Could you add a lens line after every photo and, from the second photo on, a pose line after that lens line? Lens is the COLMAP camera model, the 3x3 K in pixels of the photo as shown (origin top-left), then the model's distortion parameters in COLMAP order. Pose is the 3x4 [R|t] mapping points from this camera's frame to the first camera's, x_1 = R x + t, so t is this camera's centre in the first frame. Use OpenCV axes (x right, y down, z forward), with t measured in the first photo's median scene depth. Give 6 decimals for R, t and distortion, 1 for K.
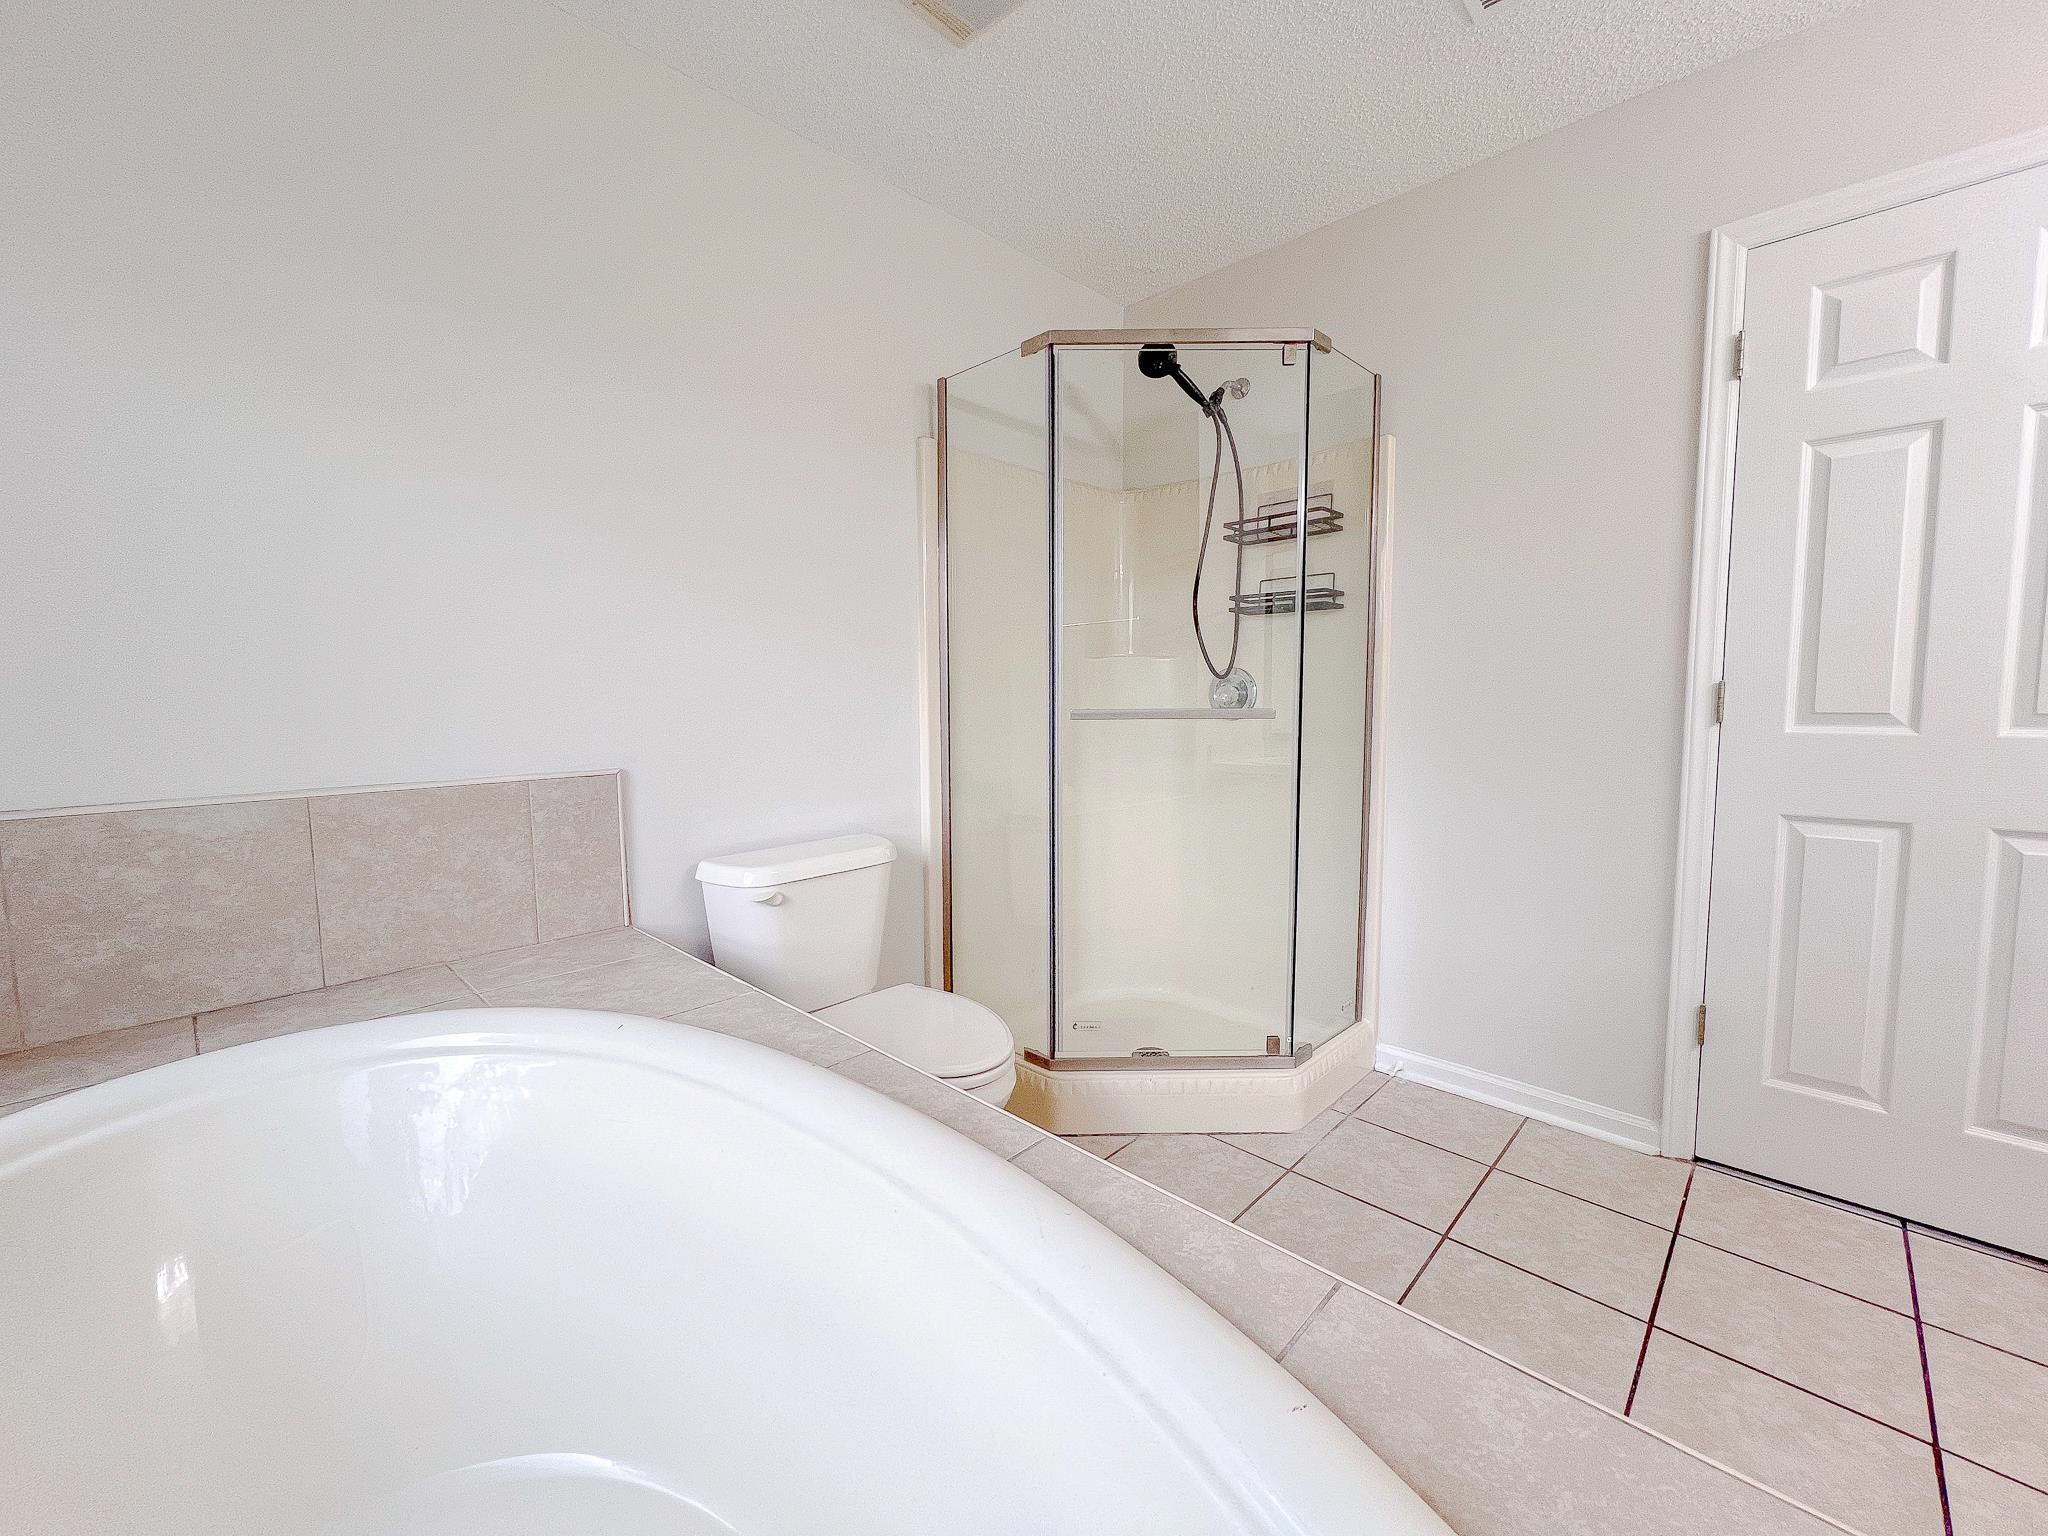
lens RADIAL K [[824.1, 0, 1019.8], [0, 824.1, 760.6], [0, 0, 1]] dist [-0.003682, 0.000936]
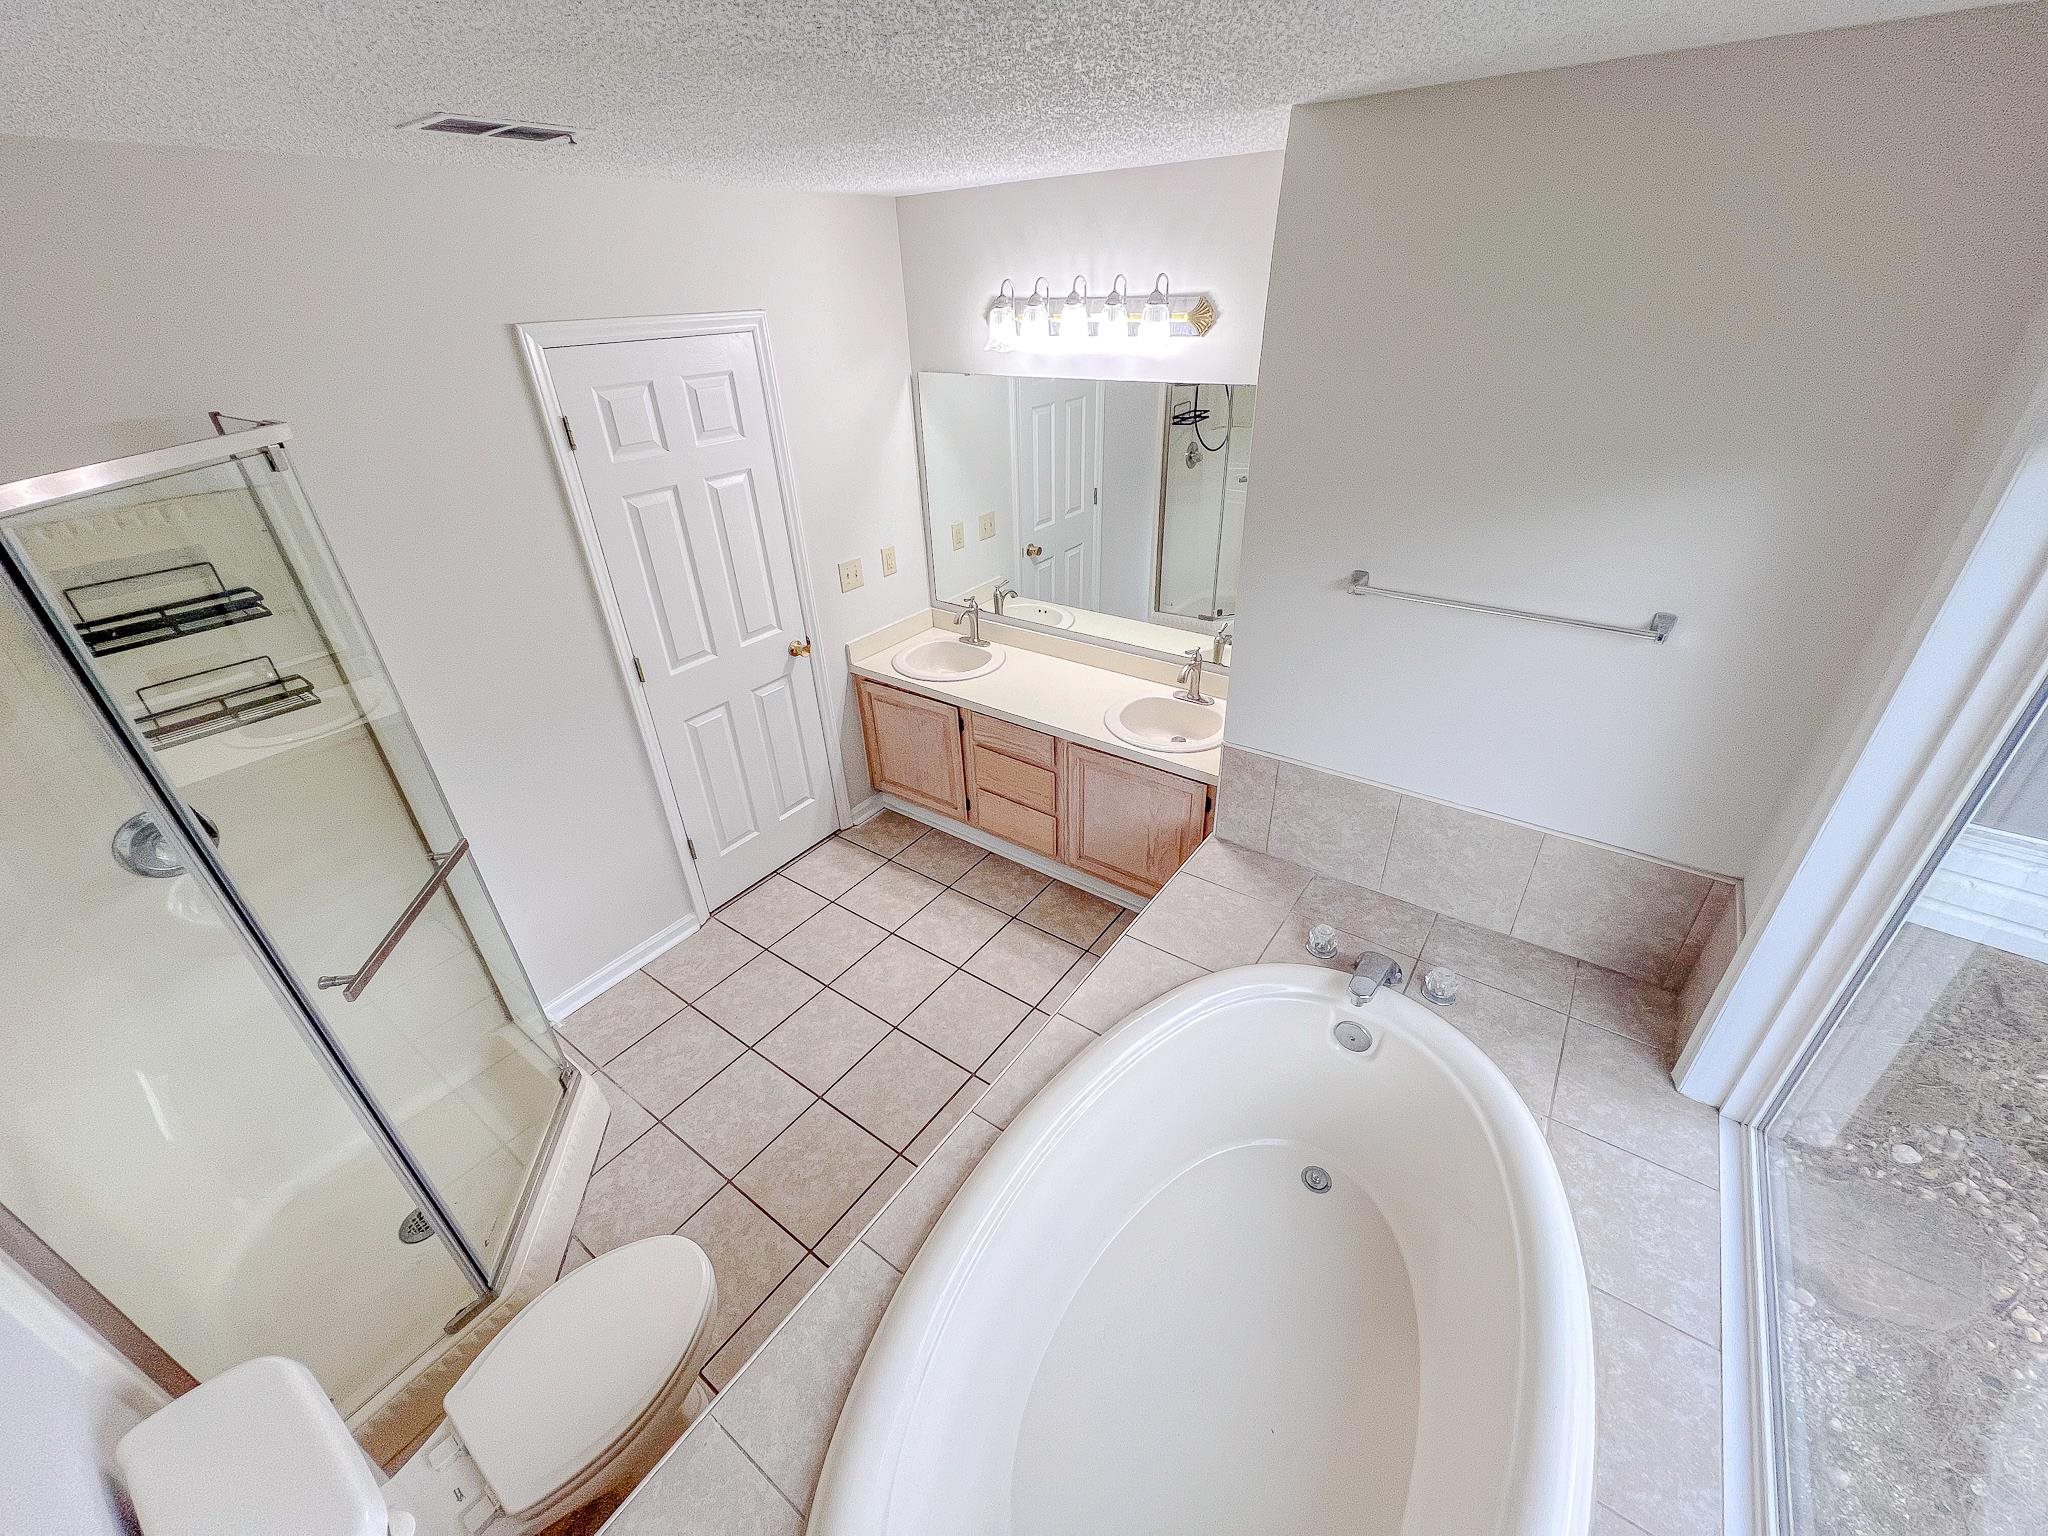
lens RADIAL K [[820.1, 0, 1025.8], [0, 820.1, 765.4], [0, 0, 1]] dist [-0.002748, 0.000965]
pose [[-0.142882, -0.491383, 0.859144, -0.653395], [0.118509, 0.853311, 0.507756, -0.632431], [-0.982619, 0.174366, -0.063690, 0.455862]]
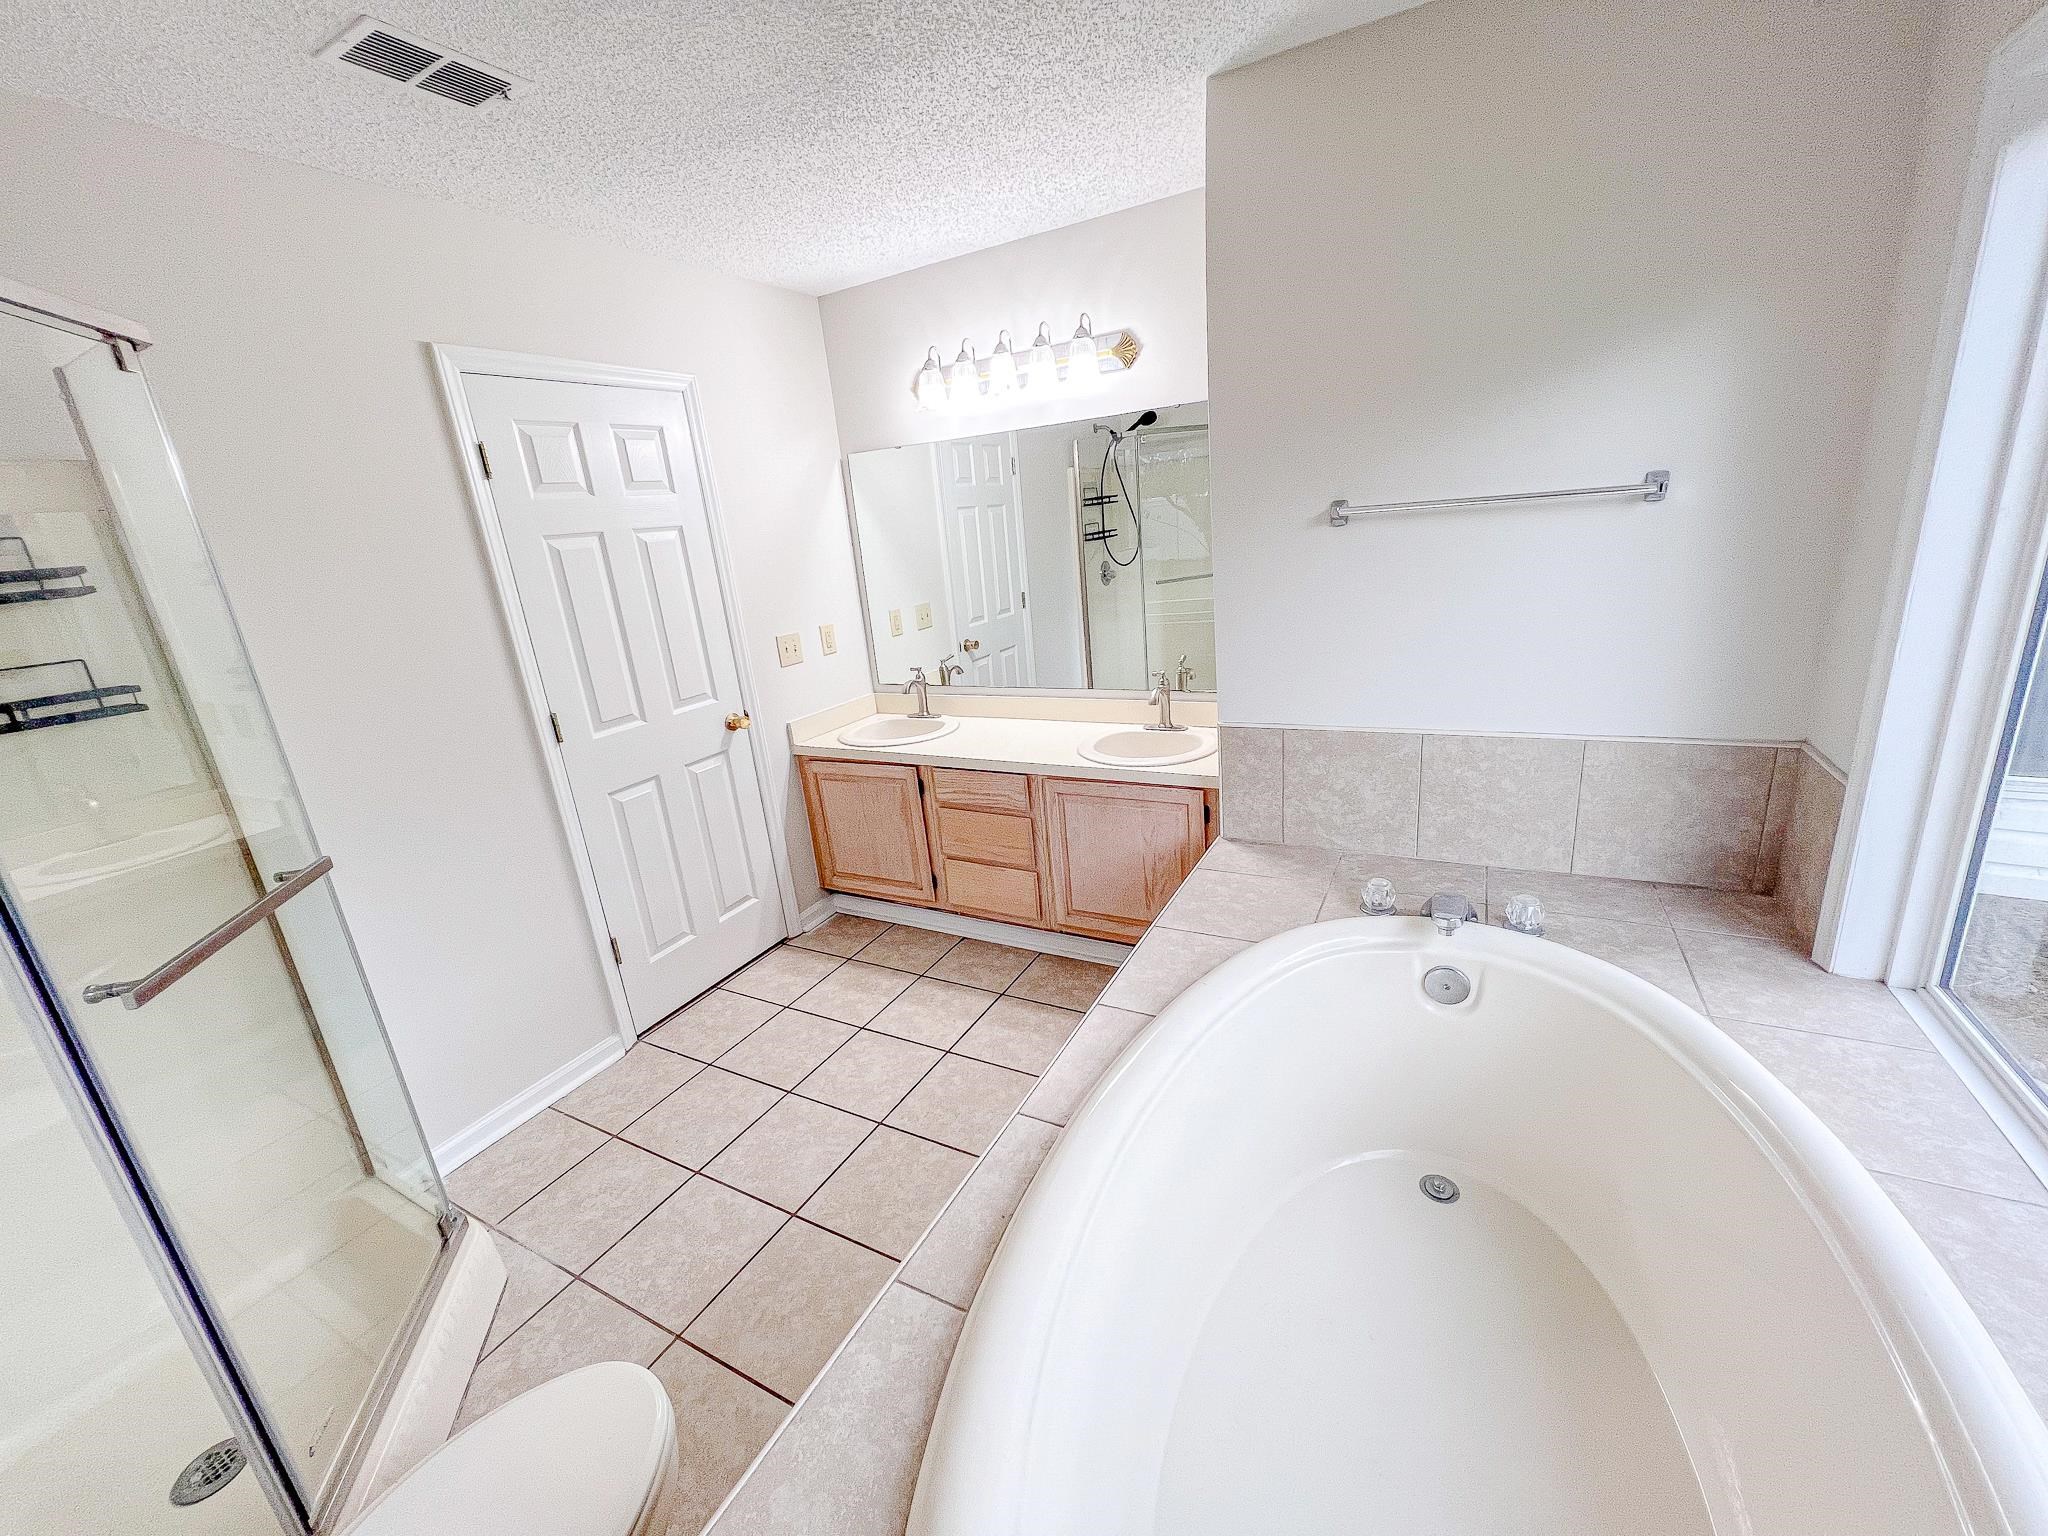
lens RADIAL K [[820.1, 0, 1025.4], [0, 820.1, 763.0], [0, 0, 1]] dist [-0.002748, 0.000965]
pose [[-0.268172, -0.250894, 0.930127, -0.620943], [0.175228, 0.936683, 0.303184, -0.302812], [-0.947301, 0.244290, -0.207228, 0.604183]]
